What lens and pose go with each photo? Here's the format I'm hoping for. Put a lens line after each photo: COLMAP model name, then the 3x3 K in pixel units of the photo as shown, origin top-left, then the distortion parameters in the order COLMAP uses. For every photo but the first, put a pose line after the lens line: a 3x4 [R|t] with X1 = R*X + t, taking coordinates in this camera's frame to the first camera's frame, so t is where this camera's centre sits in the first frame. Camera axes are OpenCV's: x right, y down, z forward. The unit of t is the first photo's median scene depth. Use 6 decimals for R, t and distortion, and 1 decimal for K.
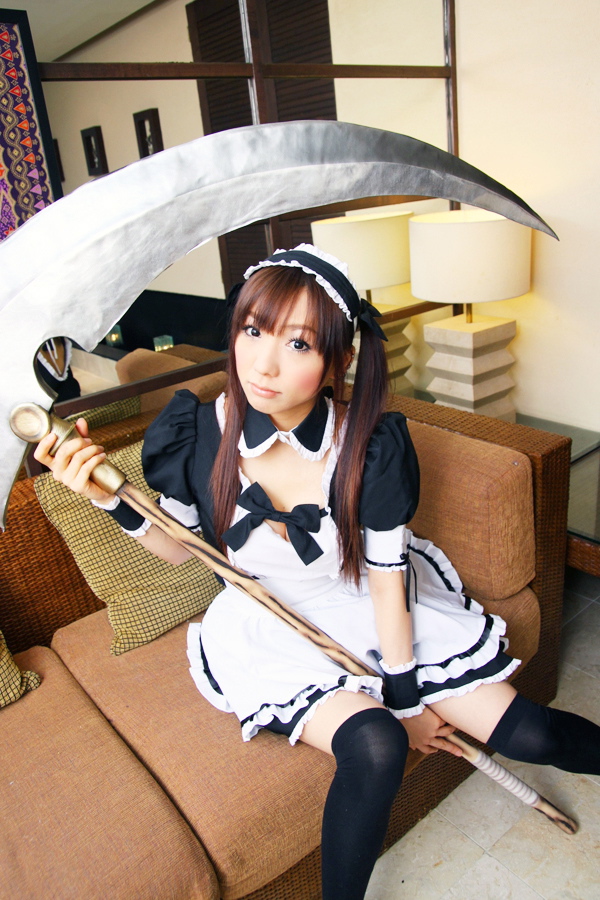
lens RADIAL K [[707.9, 0, 300.0], [0, 707.9, 449.9], [0, 0, 1]] dist [-0.119297, 0.107319]
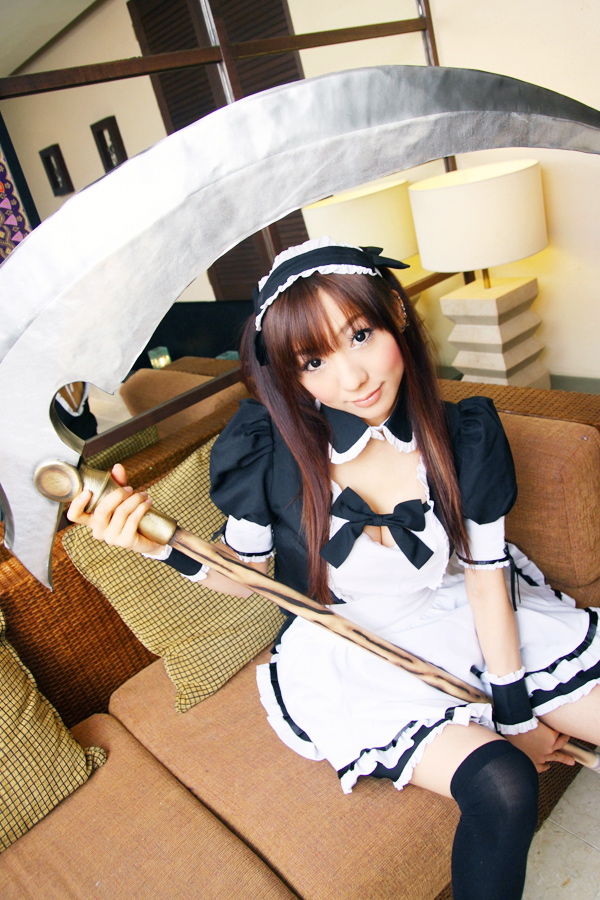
lens RADIAL K [[707.9, 0, 301.1], [0, 707.9, 451.4], [0, 0, 1]] dist [-0.119297, 0.107319]
pose [[0.987447, -0.157789, -0.007162, -0.047798], [0.157910, 0.987217, 0.021623, -0.038390], [0.003659, -0.022482, 0.999741, 0.090554]]
